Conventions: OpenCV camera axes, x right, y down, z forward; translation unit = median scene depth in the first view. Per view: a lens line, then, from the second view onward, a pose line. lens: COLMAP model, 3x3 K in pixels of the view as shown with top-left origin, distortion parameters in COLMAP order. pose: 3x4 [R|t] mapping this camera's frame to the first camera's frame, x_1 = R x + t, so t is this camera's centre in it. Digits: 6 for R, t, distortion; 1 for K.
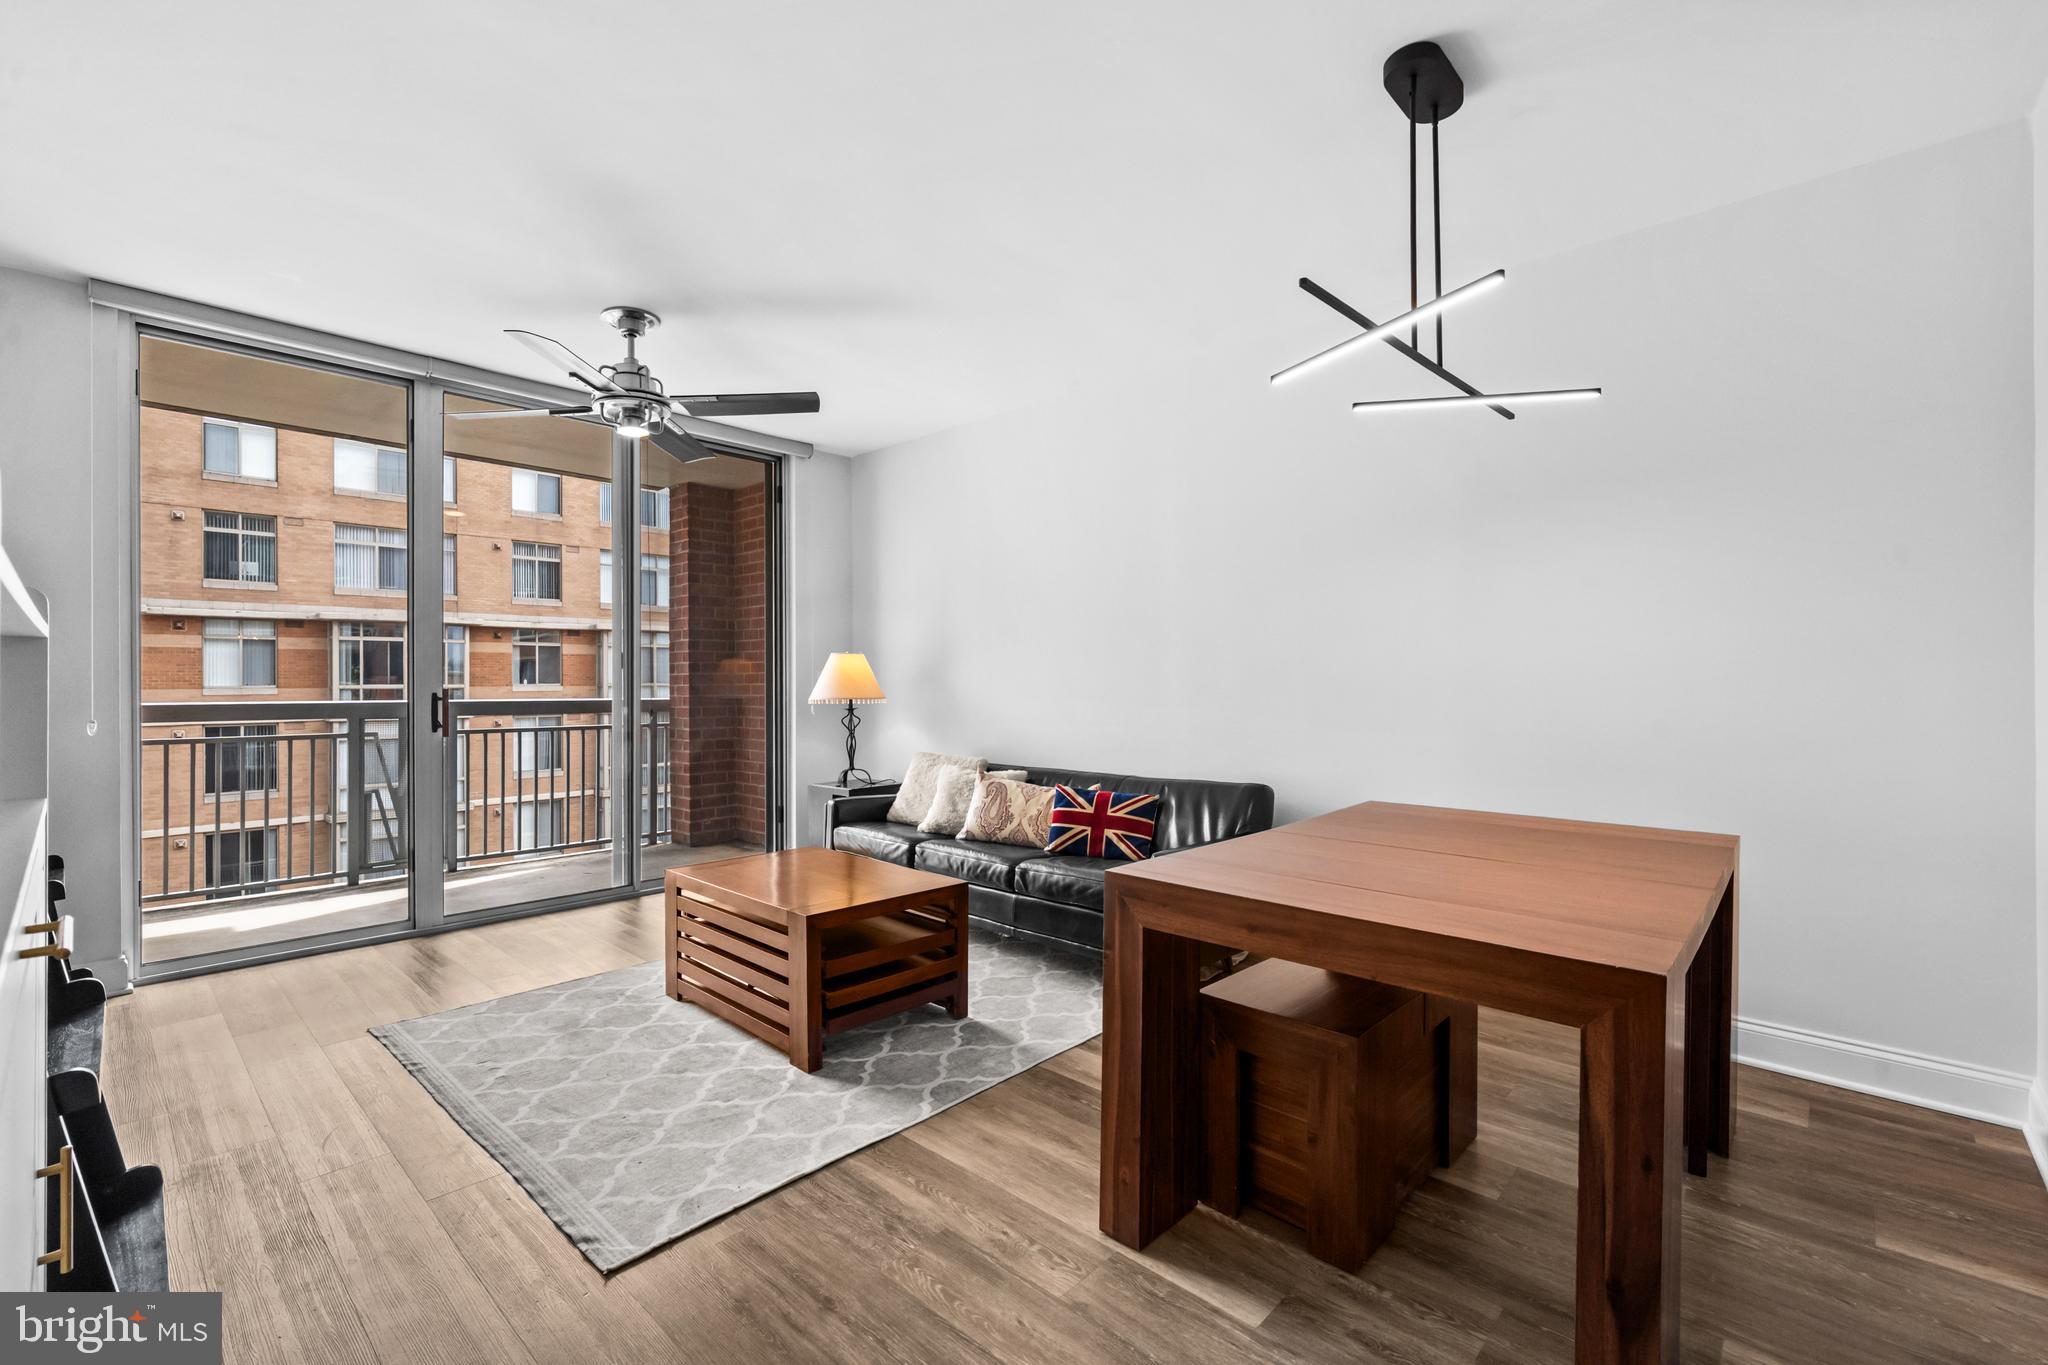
lens RADIAL K [[883.3, 0, 1015.6], [0, 883.3, 680.6], [0, 0, 1]] dist [-0.001335, -0.000495]
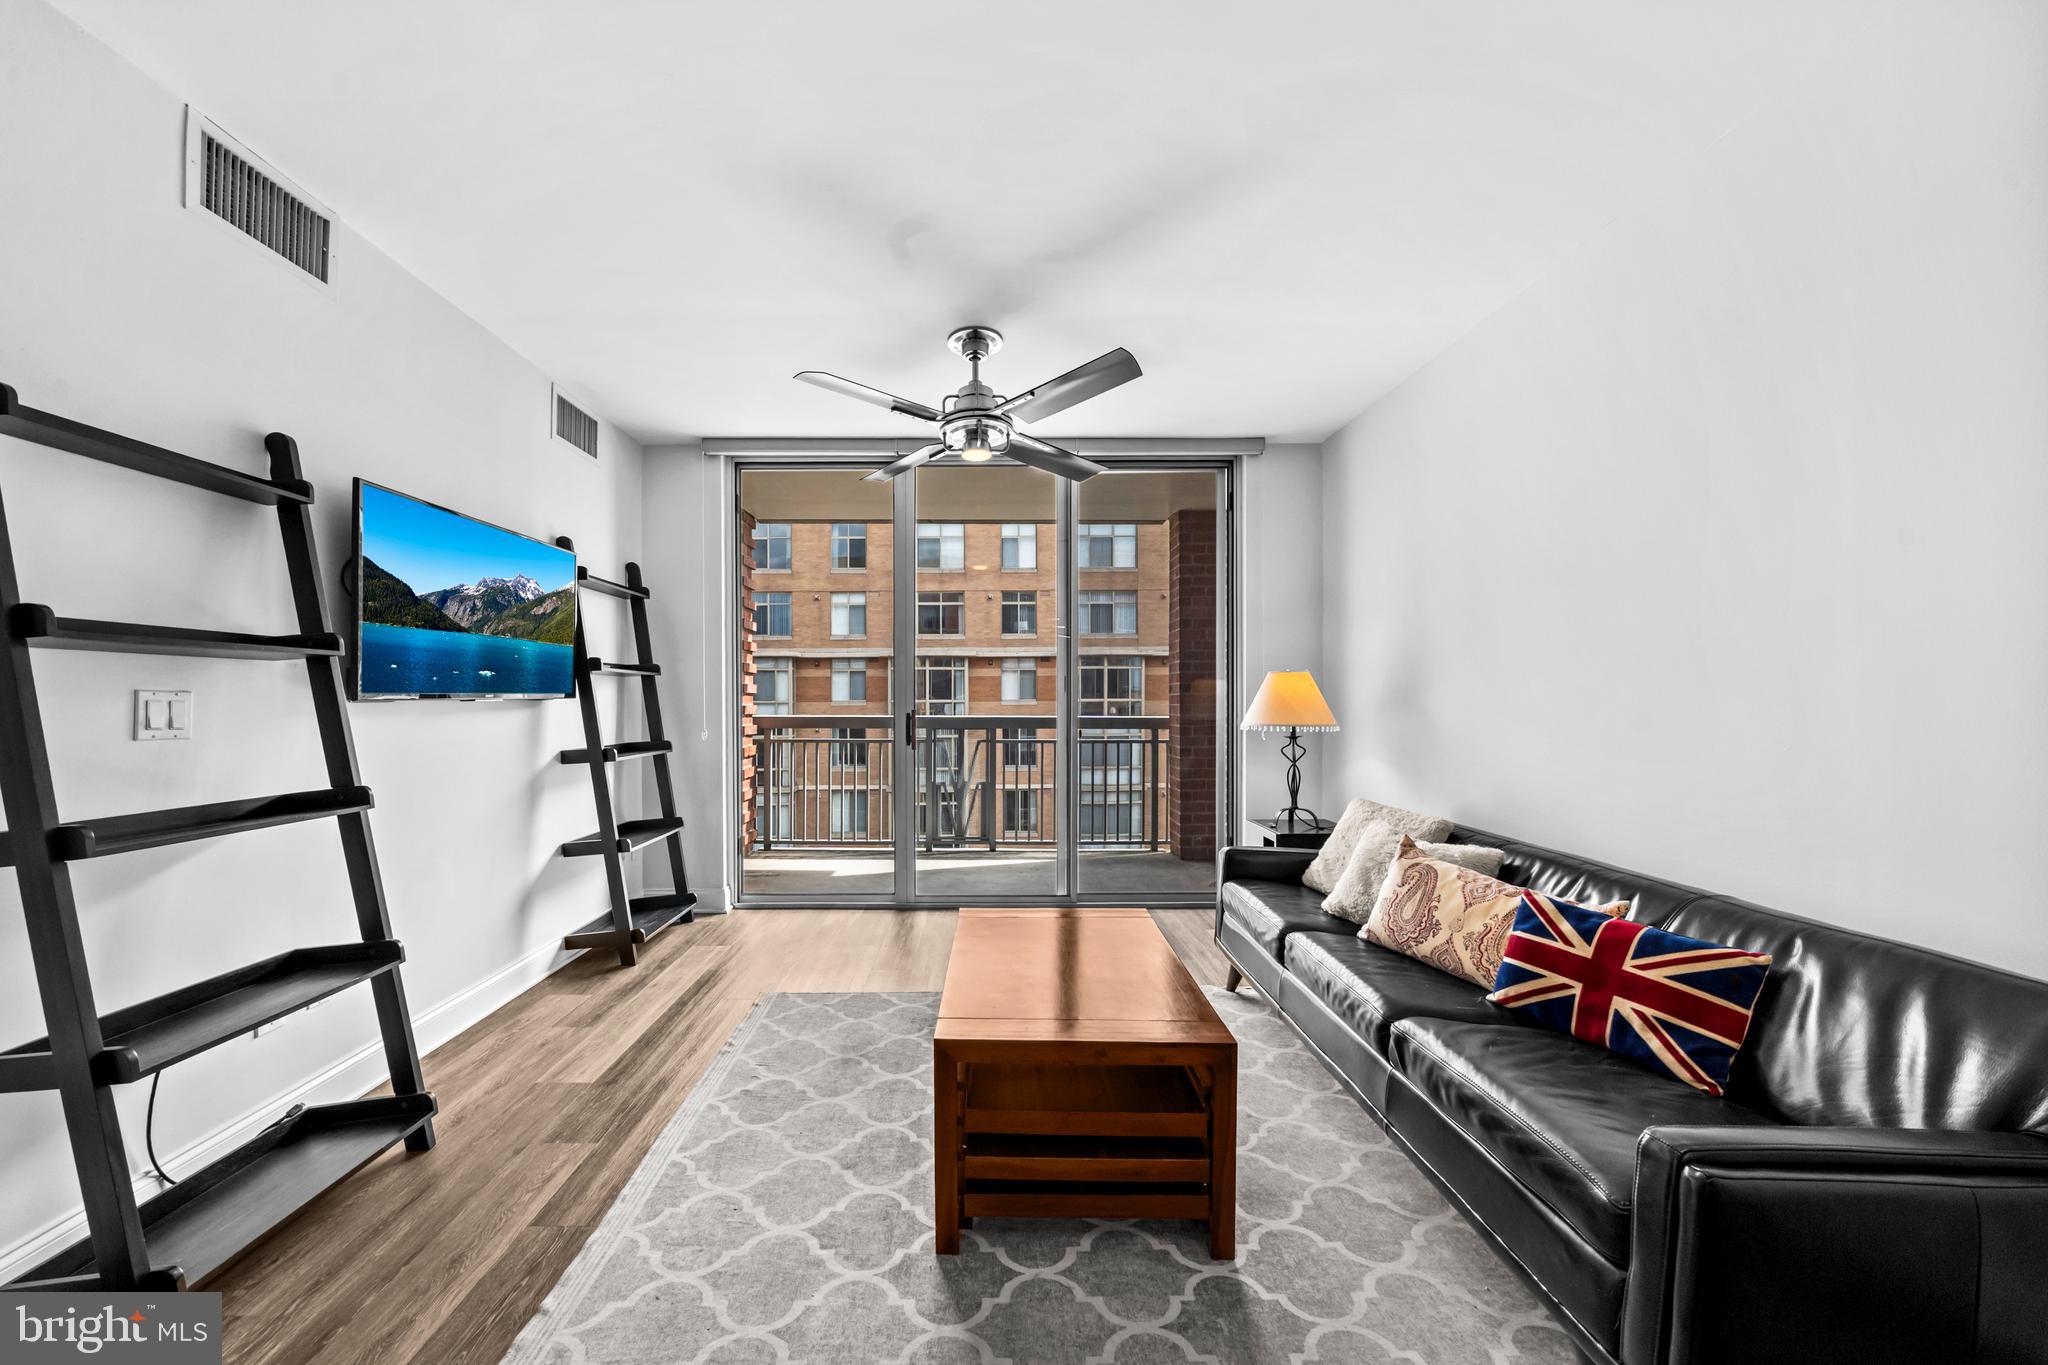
lens RADIAL K [[715.1, 0, 982.1], [0, 715.1, 699.1], [0, 0, 1]] dist [-0.006721, -0.000118]
pose [[0.681939, 0.003319, -0.731402, 0.110366], [0.001009, 0.999984, 0.005479, -0.008109], [0.731409, -0.004474, 0.681925, 0.315345]]
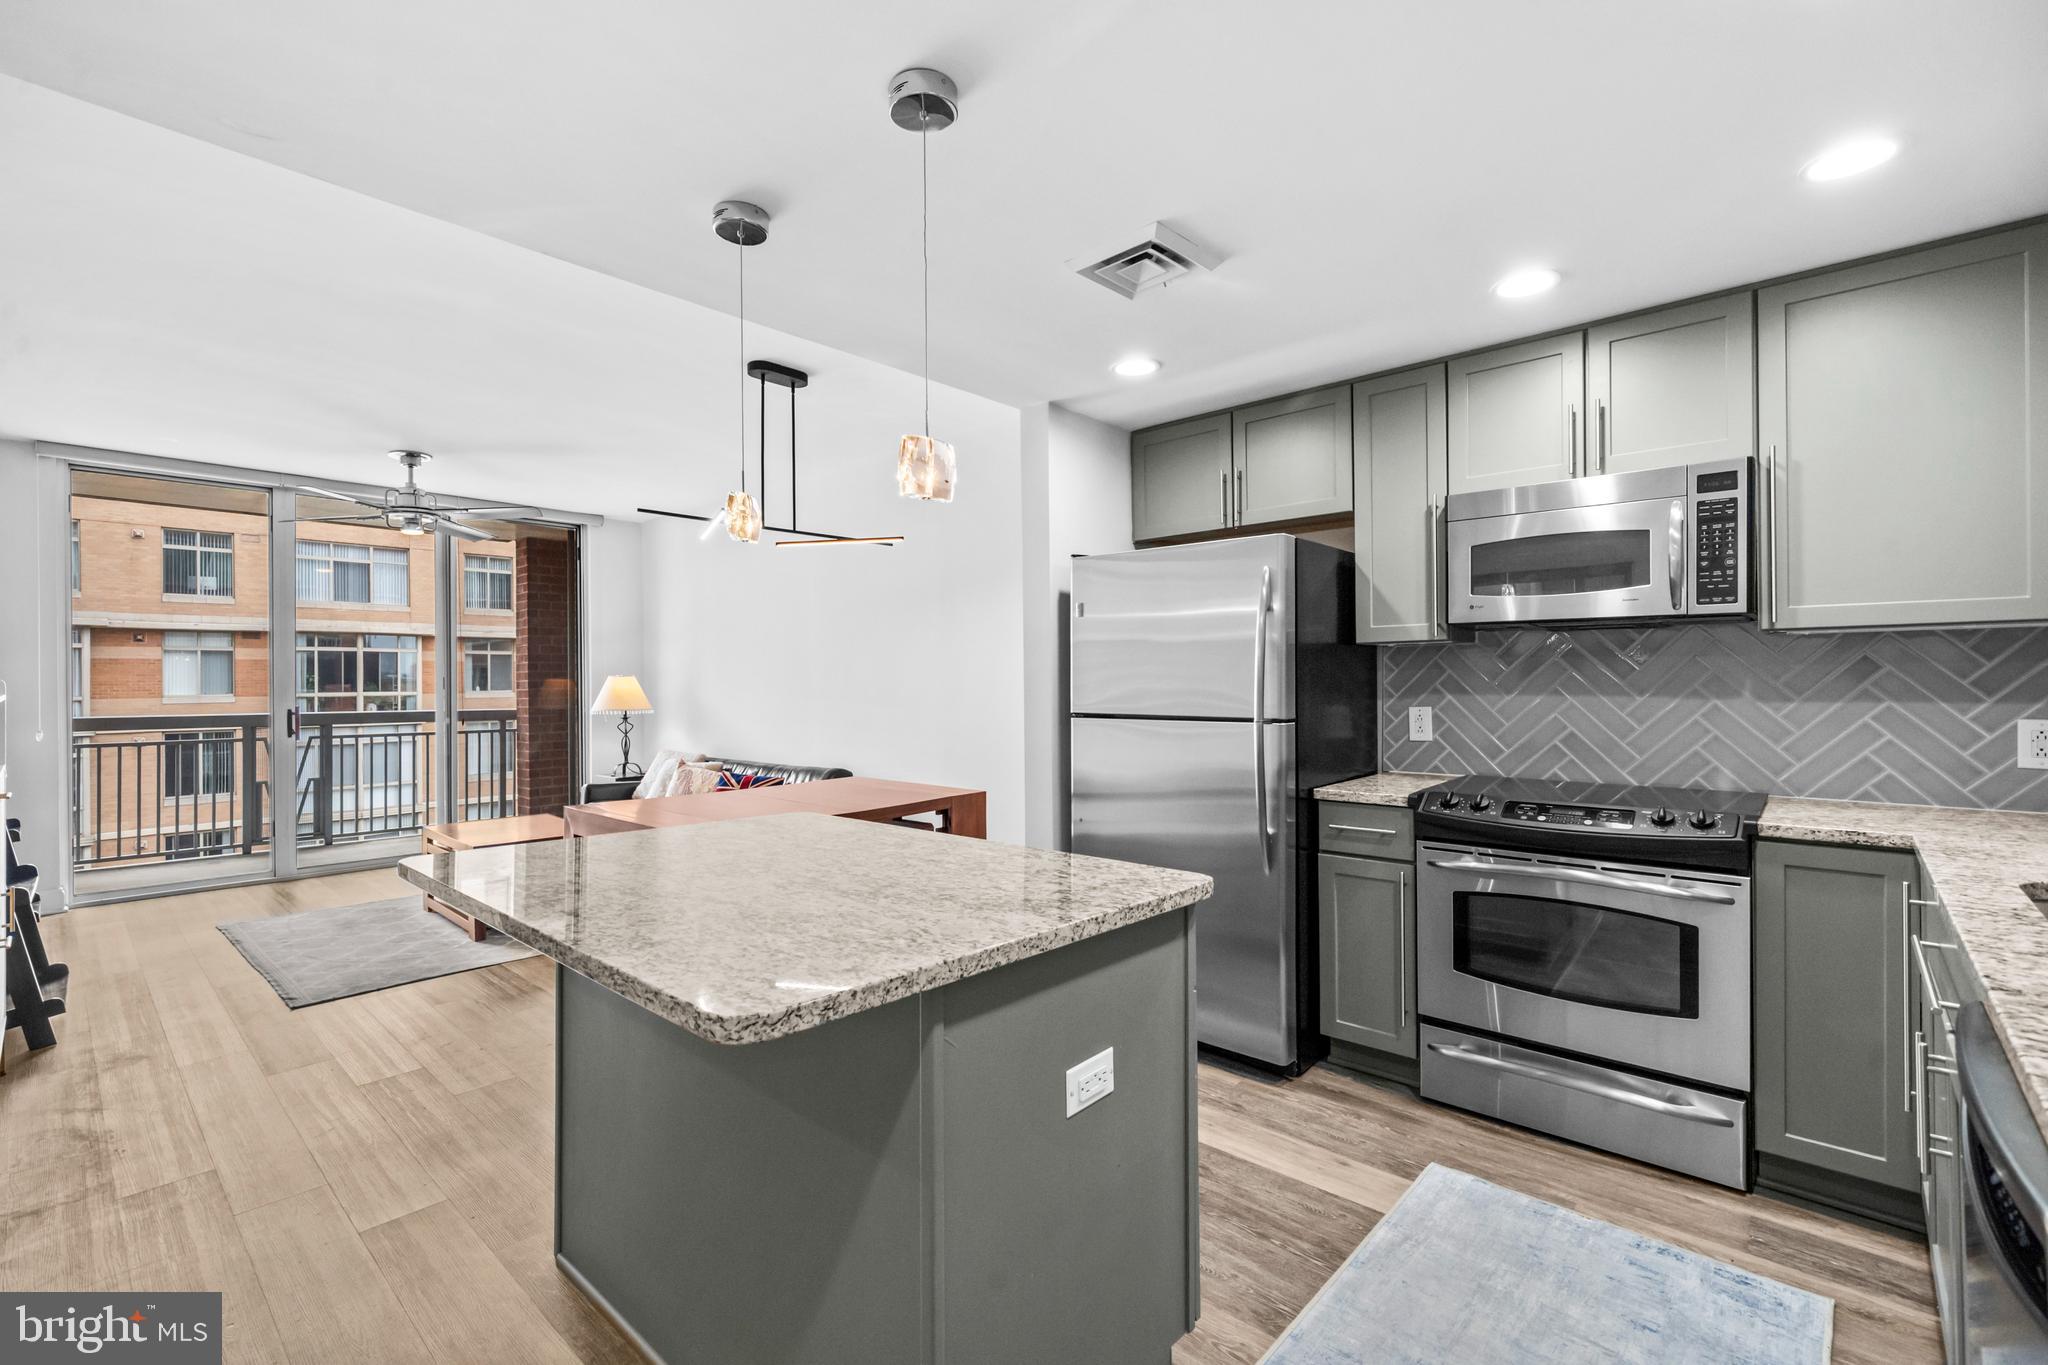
lens RADIAL K [[883.3, 0, 1015.6], [0, 883.3, 680.6], [0, 0, 1]] dist [-0.001335, -0.000495]
pose [[0.999845, -0.004565, 0.017014, 0.378495], [0.004603, 0.999987, -0.002172, -0.018110], [-0.017004, 0.002250, 0.999853, -0.338940]]
